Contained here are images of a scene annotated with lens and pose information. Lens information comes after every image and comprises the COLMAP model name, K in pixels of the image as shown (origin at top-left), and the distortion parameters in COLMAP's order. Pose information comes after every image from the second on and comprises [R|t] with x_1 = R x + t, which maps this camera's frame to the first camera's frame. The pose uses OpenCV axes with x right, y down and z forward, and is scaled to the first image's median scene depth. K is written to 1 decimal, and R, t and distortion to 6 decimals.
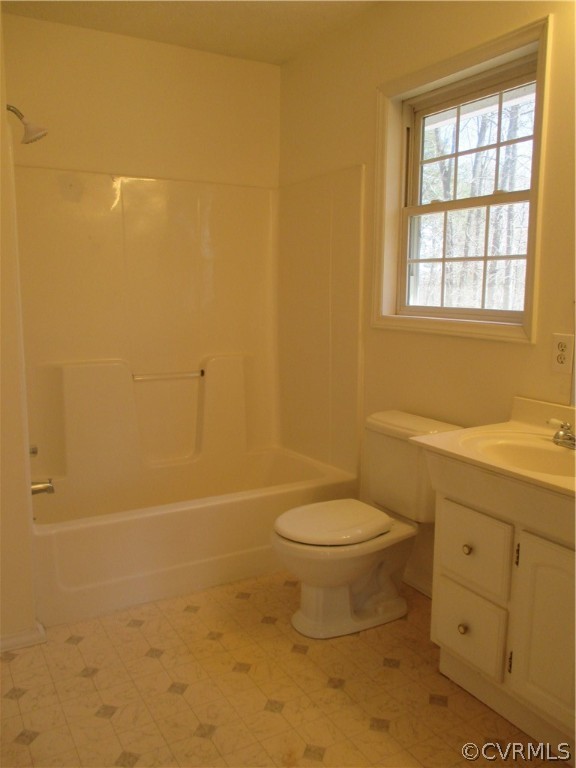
lens RADIAL K [[646.7, 0, 288.0], [0, 646.7, 384.0], [0, 0, 1]] dist [-0.021972, -0.003956]
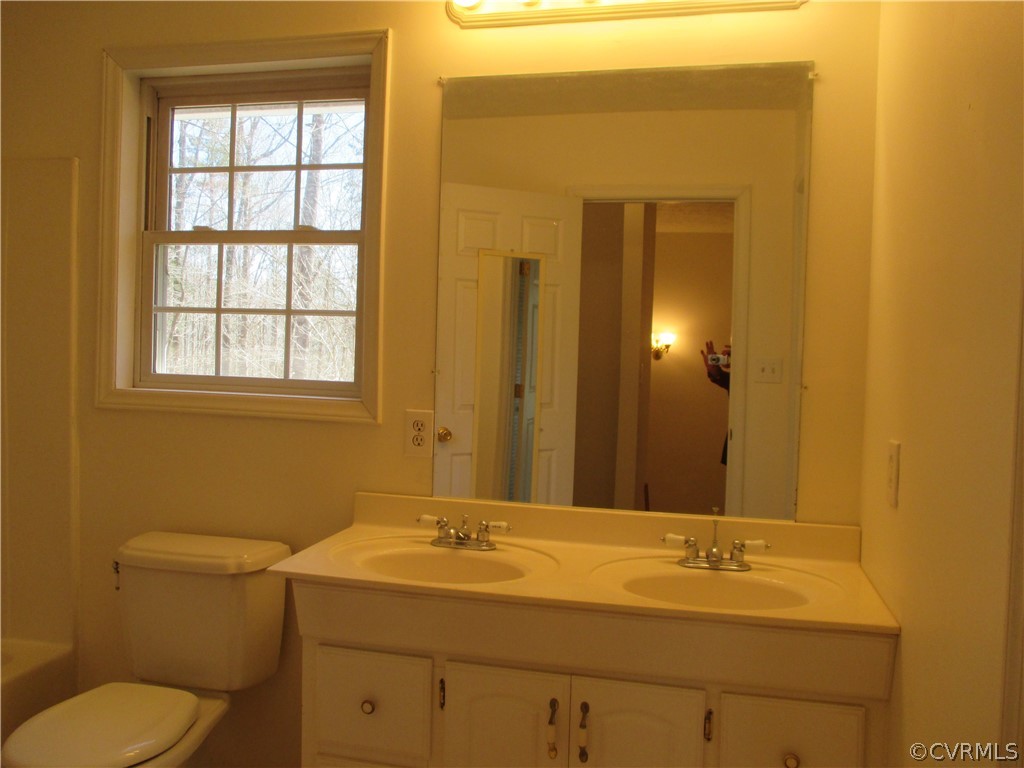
lens RADIAL K [[862.2, 0, 512.0], [0, 862.2, 384.0], [0, 0, 1]] dist [-0.021972, -0.003956]
pose [[0.683274, -0.003114, 0.730156, -0.249798], [0.081748, 0.994030, -0.072259, -0.018244], [-0.725572, 0.109061, 0.679449, 0.141296]]
